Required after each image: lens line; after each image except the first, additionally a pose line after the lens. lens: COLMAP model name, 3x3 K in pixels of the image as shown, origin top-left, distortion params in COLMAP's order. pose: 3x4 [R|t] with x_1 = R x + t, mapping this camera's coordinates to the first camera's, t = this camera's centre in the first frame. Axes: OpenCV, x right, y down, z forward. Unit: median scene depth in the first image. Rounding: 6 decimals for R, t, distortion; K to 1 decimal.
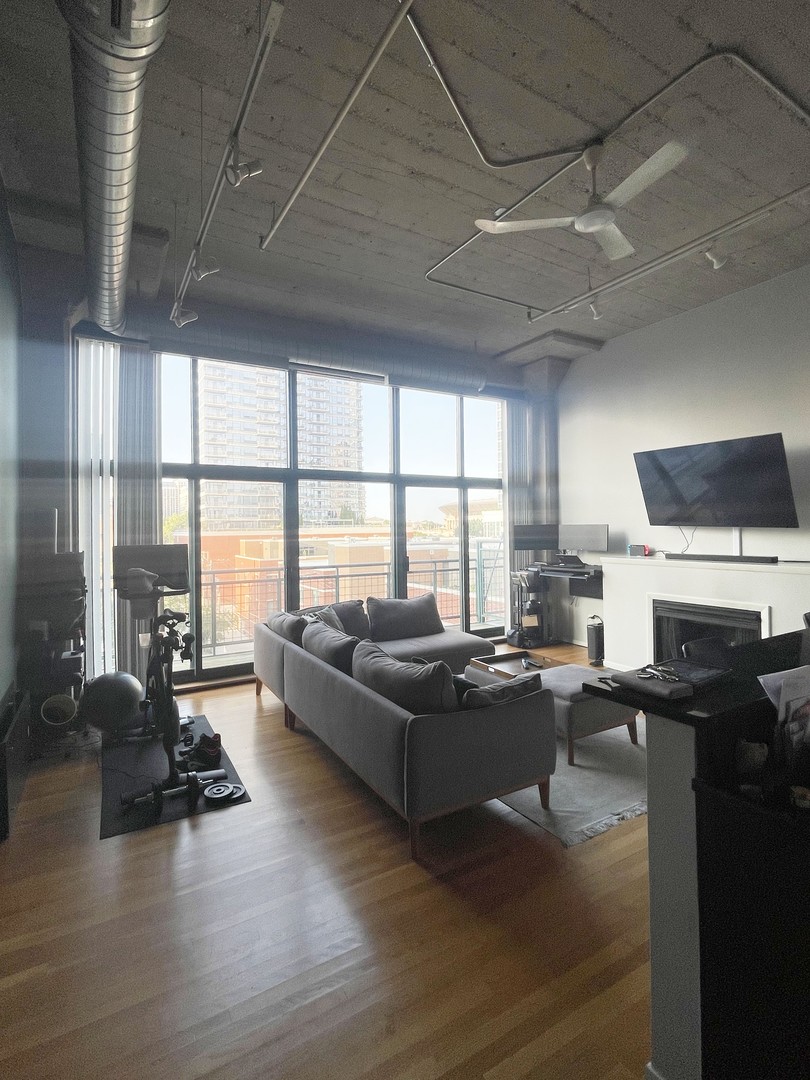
lens RADIAL K [[524.5, 0, 401.6], [0, 524.5, 521.2], [0, 0, 1]] dist [0.000549, -0.000083]
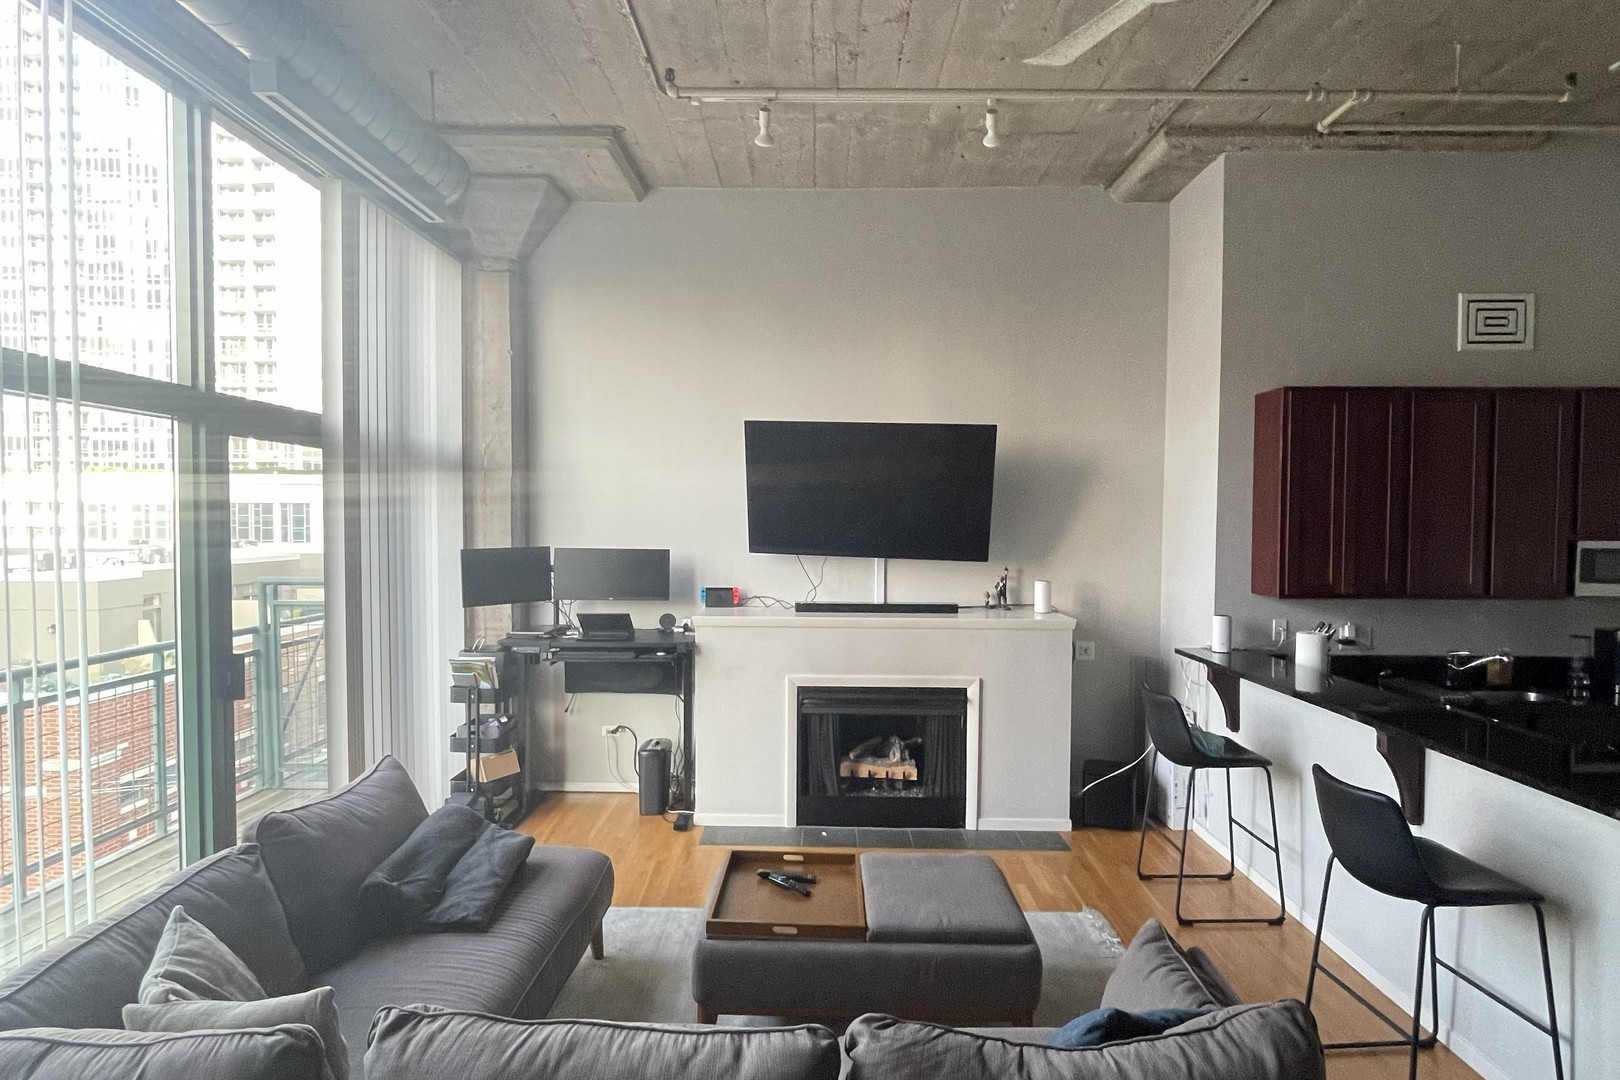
lens RADIAL K [[878.5, 0, 811.9], [0, 878.5, 557.6], [0, 0, 1]] dist [0.001752, -0.000292]
pose [[0.518443, -0.016611, 0.854951, -0.274488], [-0.027950, 0.998948, 0.036357, -0.021566], [-0.854655, -0.042745, 0.517433, 0.427996]]
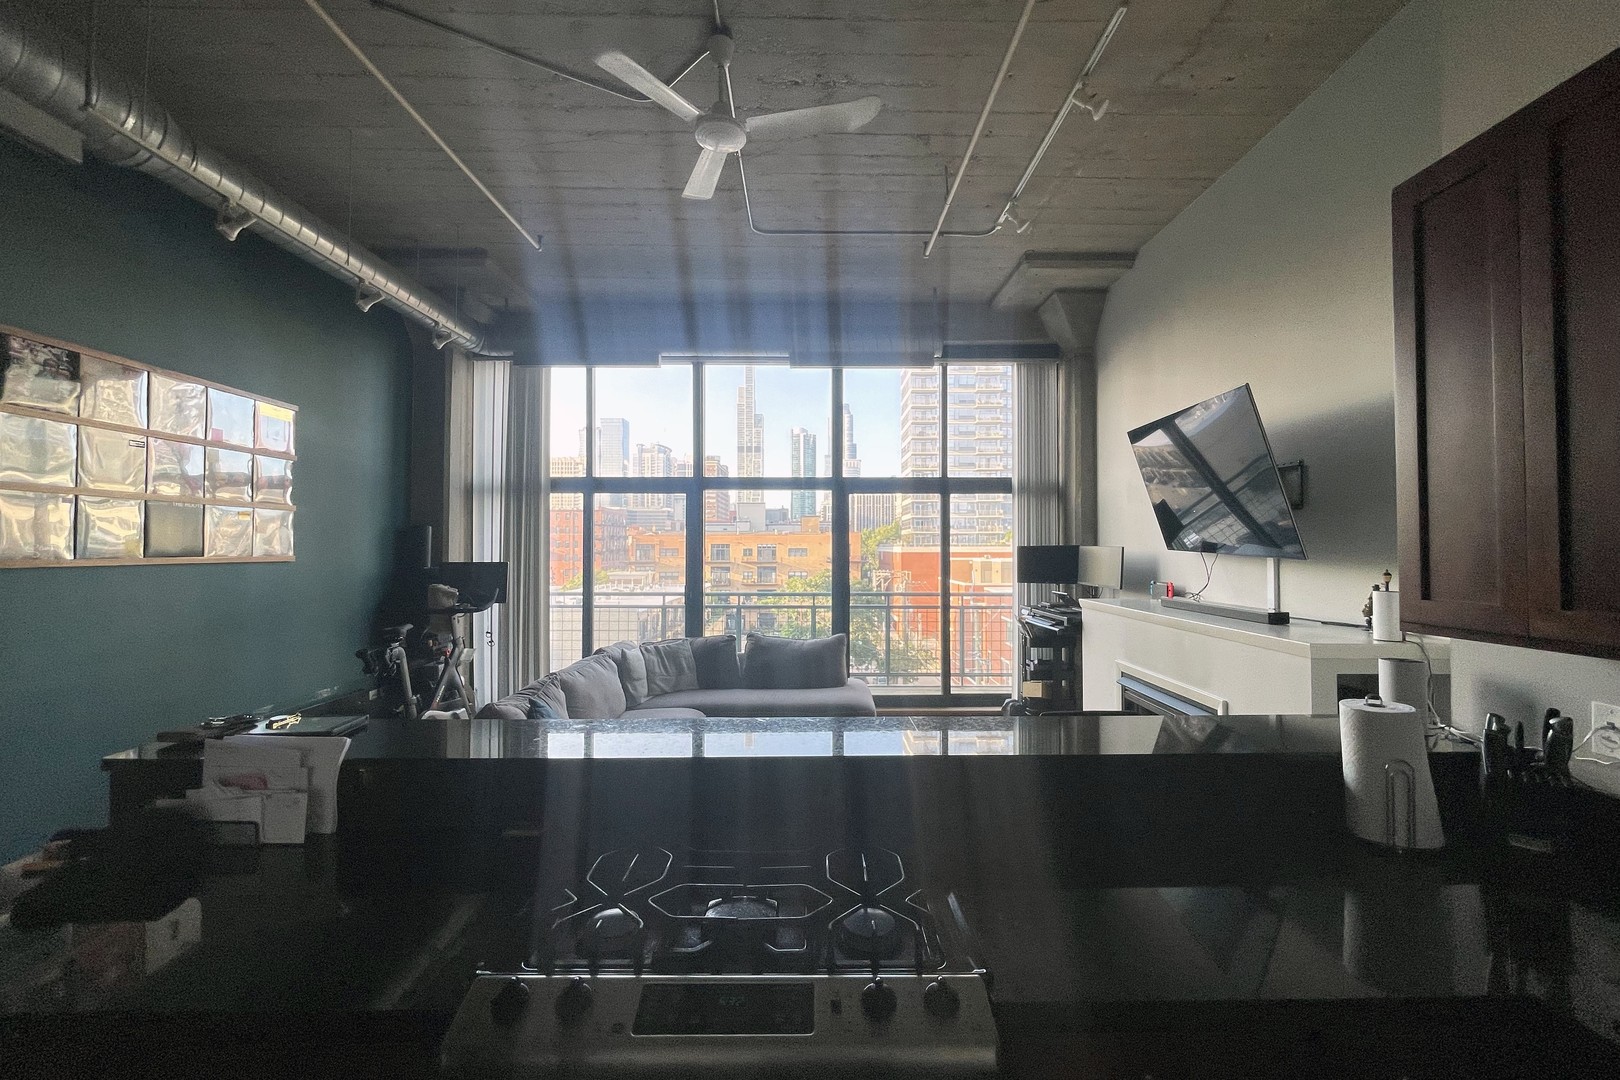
lens RADIAL K [[678.1, 0, 810.0], [0, 678.1, 540.0], [0, 0, 1]] dist [-0.046412, -0.000029]
pose [[0.868602, 0.008918, -0.495431, 0.455971], [-0.004484, 0.999939, 0.010137, -0.008671], [0.495491, -0.006583, 0.868588, 0.122199]]
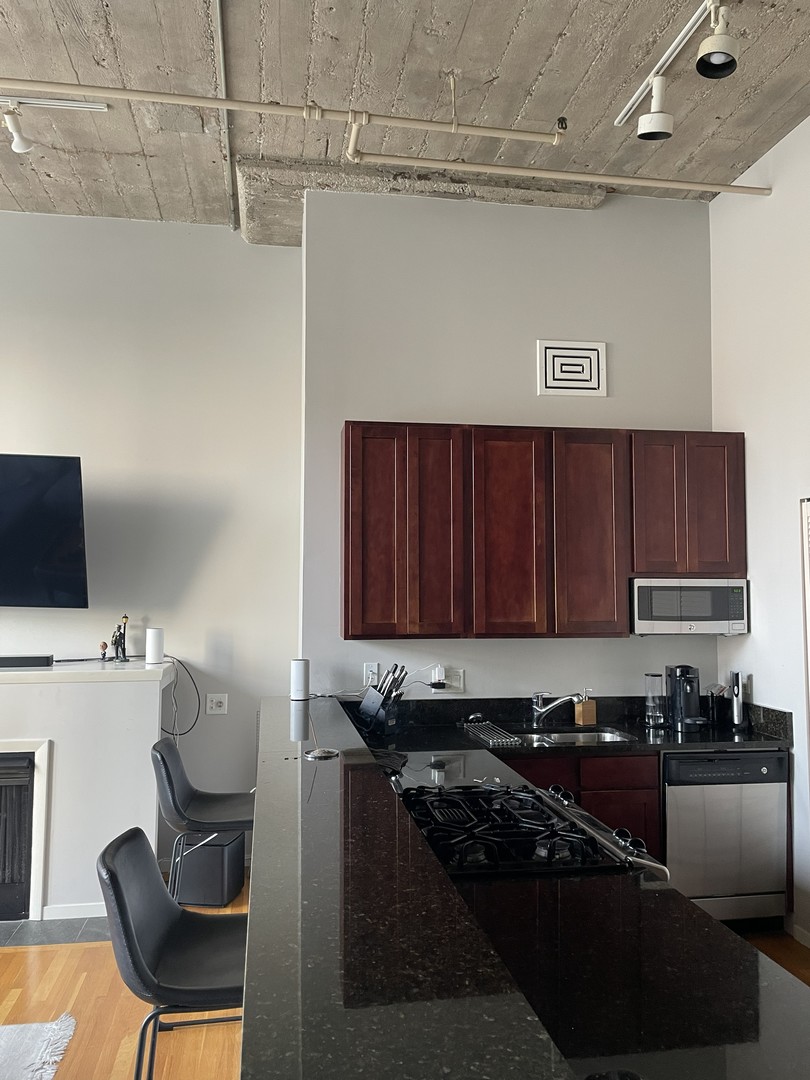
lens RADIAL K [[820.9, 0, 405.0], [0, 820.9, 540.0], [0, 0, 1]] dist [0.097640, -0.144103]
pose [[0.357490, 0.074520, 0.930939, -0.041134], [-0.022790, 0.997211, -0.071073, -0.005400], [-0.933639, 0.004191, 0.358191, 0.197520]]
